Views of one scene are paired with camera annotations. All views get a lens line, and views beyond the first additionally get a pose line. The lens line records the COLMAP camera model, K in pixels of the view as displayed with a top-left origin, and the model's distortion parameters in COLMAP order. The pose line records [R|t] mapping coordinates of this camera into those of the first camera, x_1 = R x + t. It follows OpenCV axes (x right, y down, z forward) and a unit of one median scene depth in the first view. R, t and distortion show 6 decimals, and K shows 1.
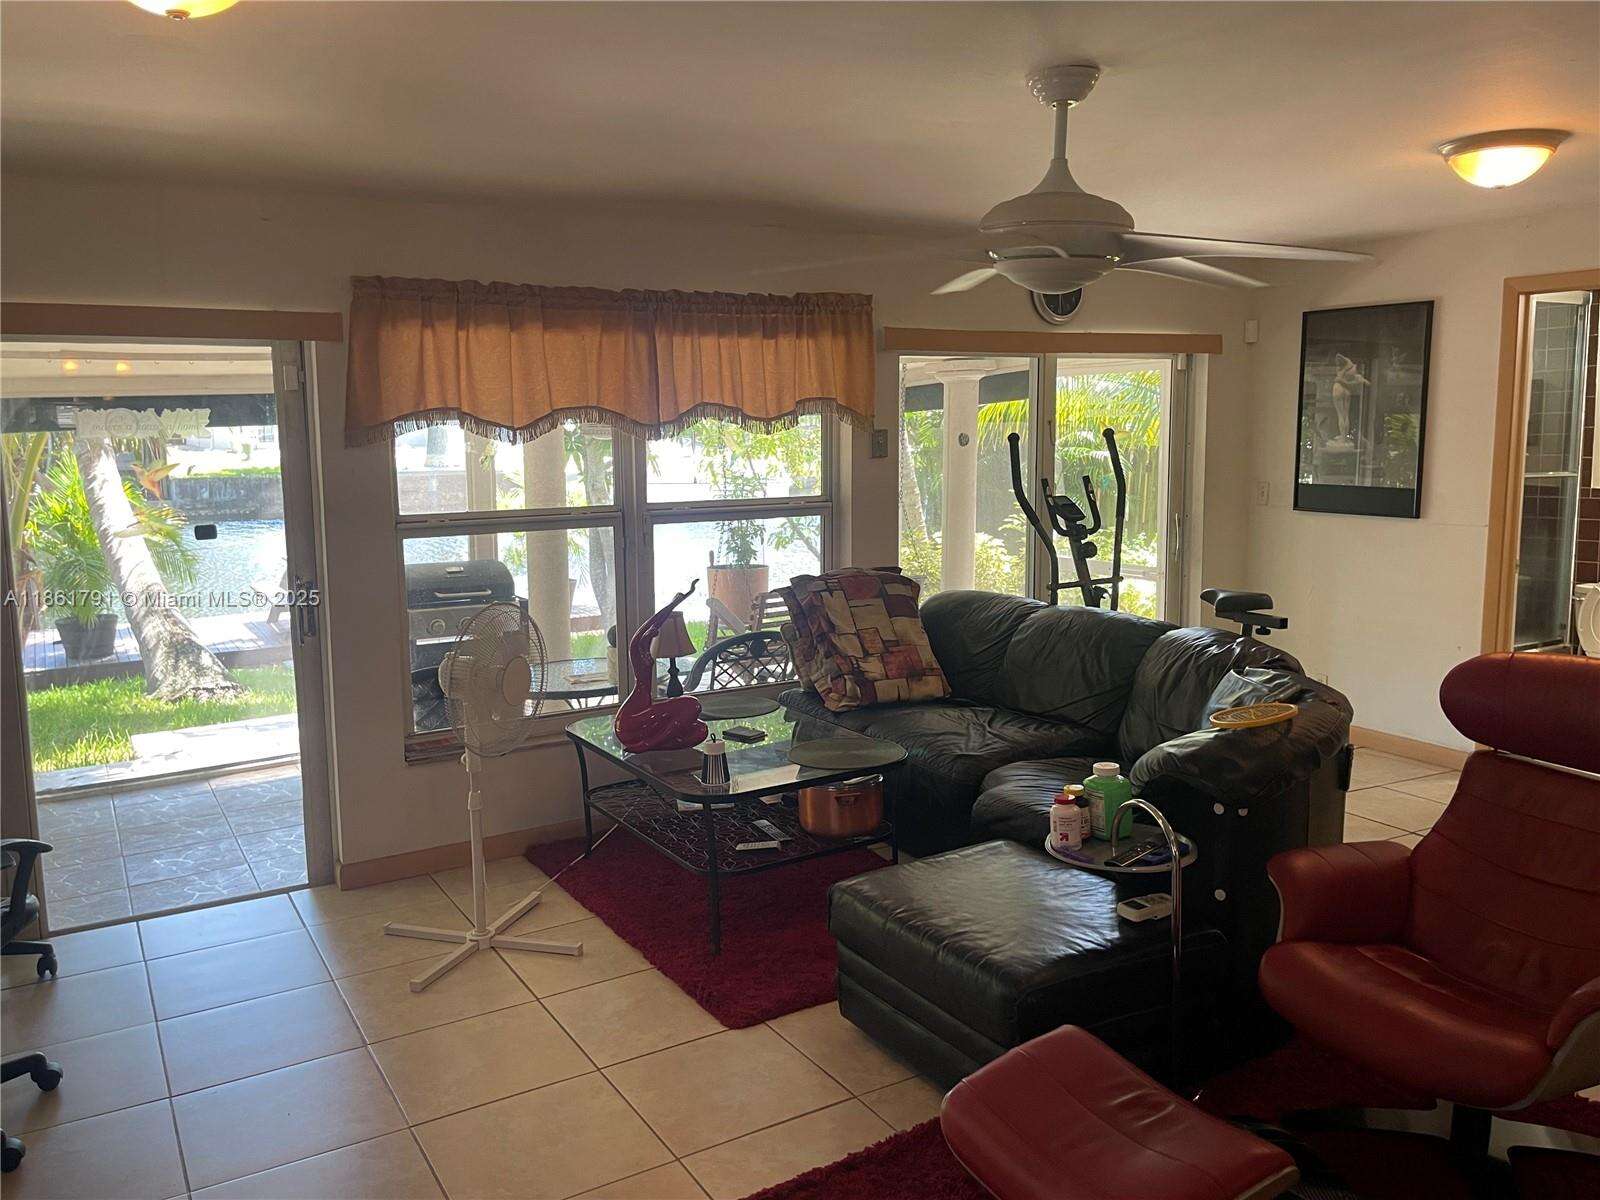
lens RADIAL K [[1253.5, 0, 794.9], [0, 1253.5, 599.3], [0, 0, 1]] dist [0.043268, -0.037226]
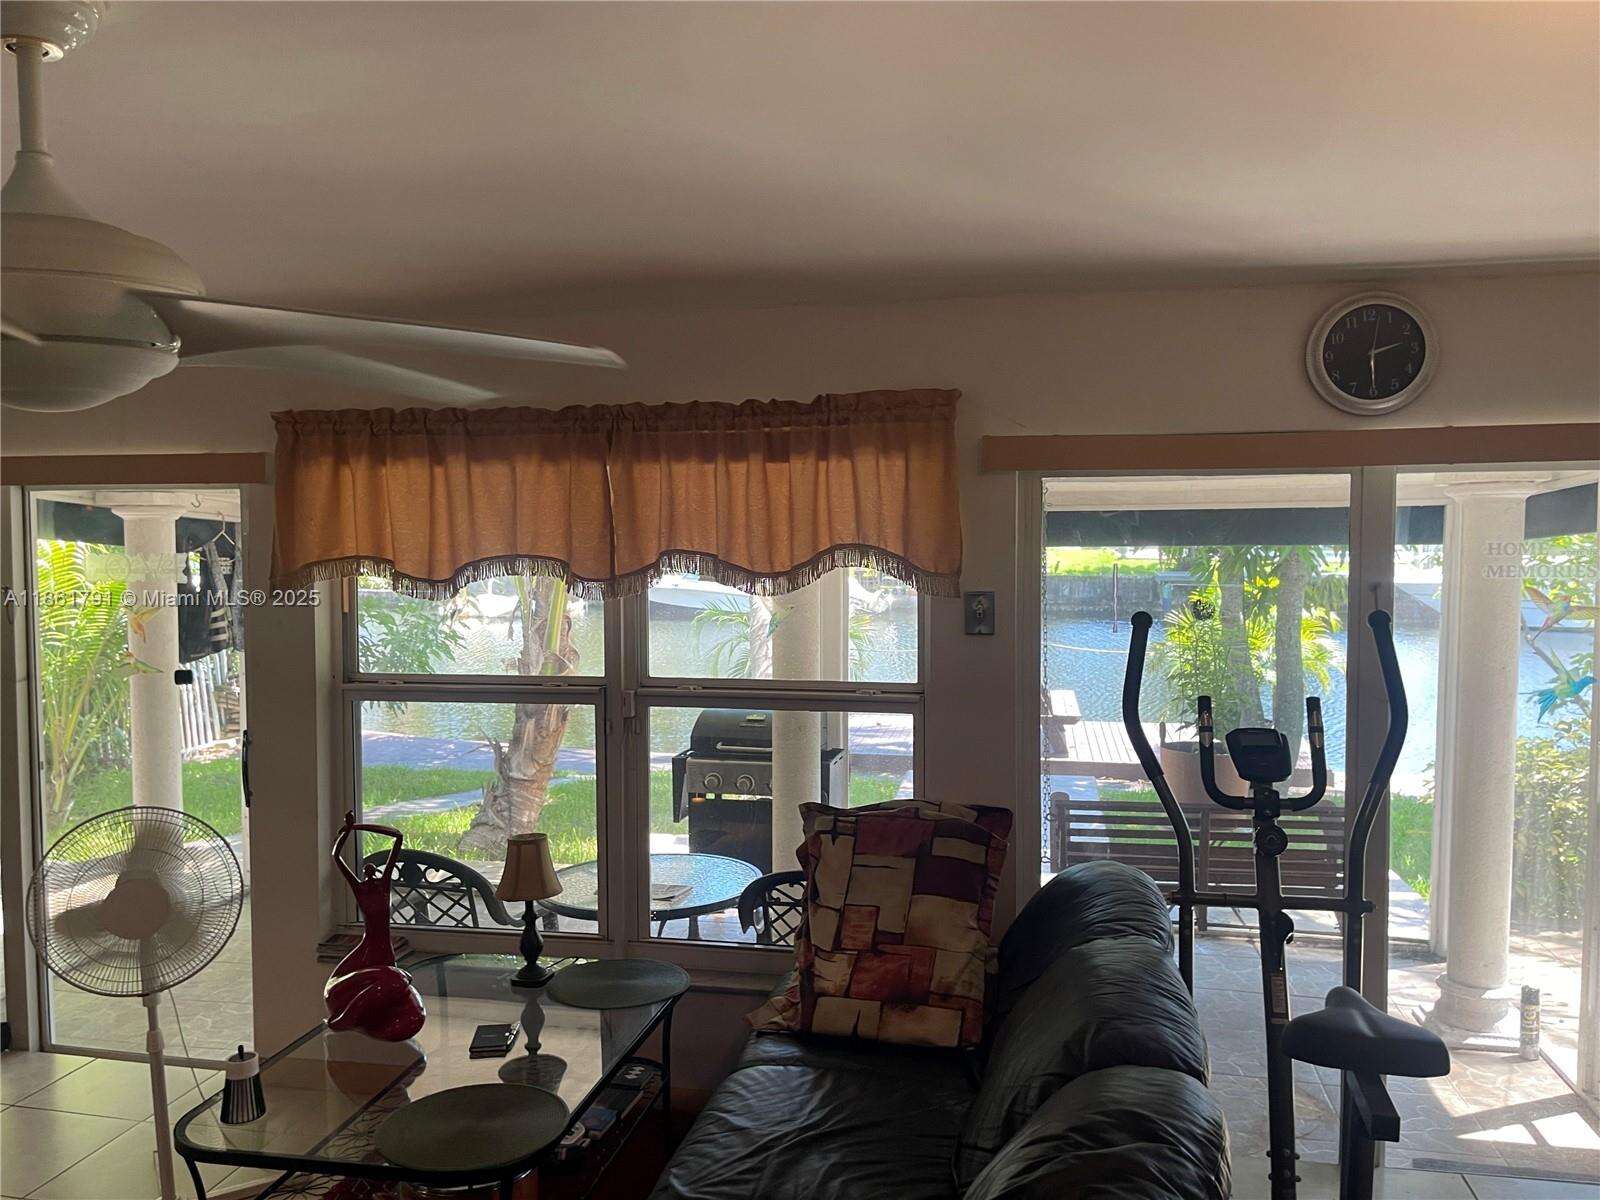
lens RADIAL K [[1253.5, 0, 789.1], [0, 1253.5, 585.2], [0, 0, 1]] dist [0.043268, -0.037226]
pose [[0.740451, 0.042103, -0.670791, 0.455069], [-0.099824, 0.993856, -0.047810, -0.104920], [0.664656, 0.102362, 0.740104, 0.487289]]
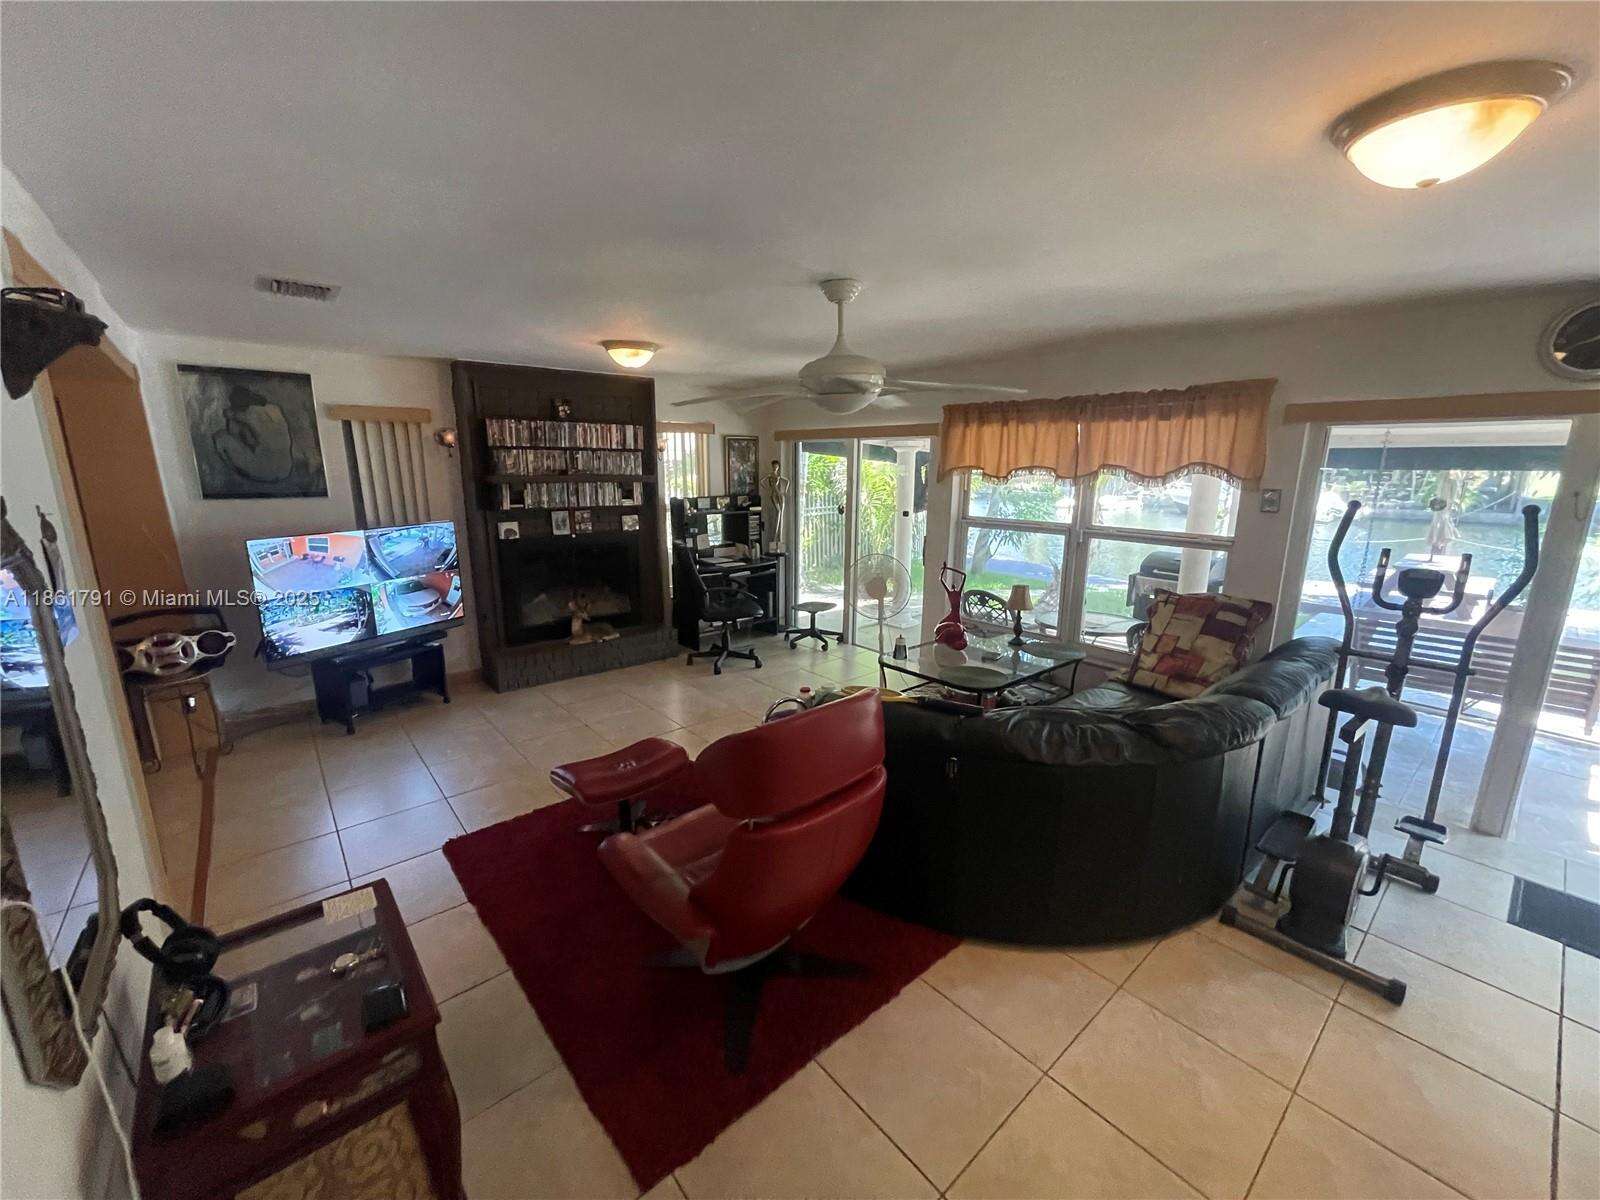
lens RADIAL K [[645.1, 0, 800.9], [0, 645.1, 603.0], [0, 0, 1]] dist [-0.003361, 0.000619]
pose [[0.174889, 0.228504, -0.957706, 0.651714], [-0.143811, 0.968193, 0.204745, -0.096324], [0.974029, 0.101921, 0.202187, 0.466408]]
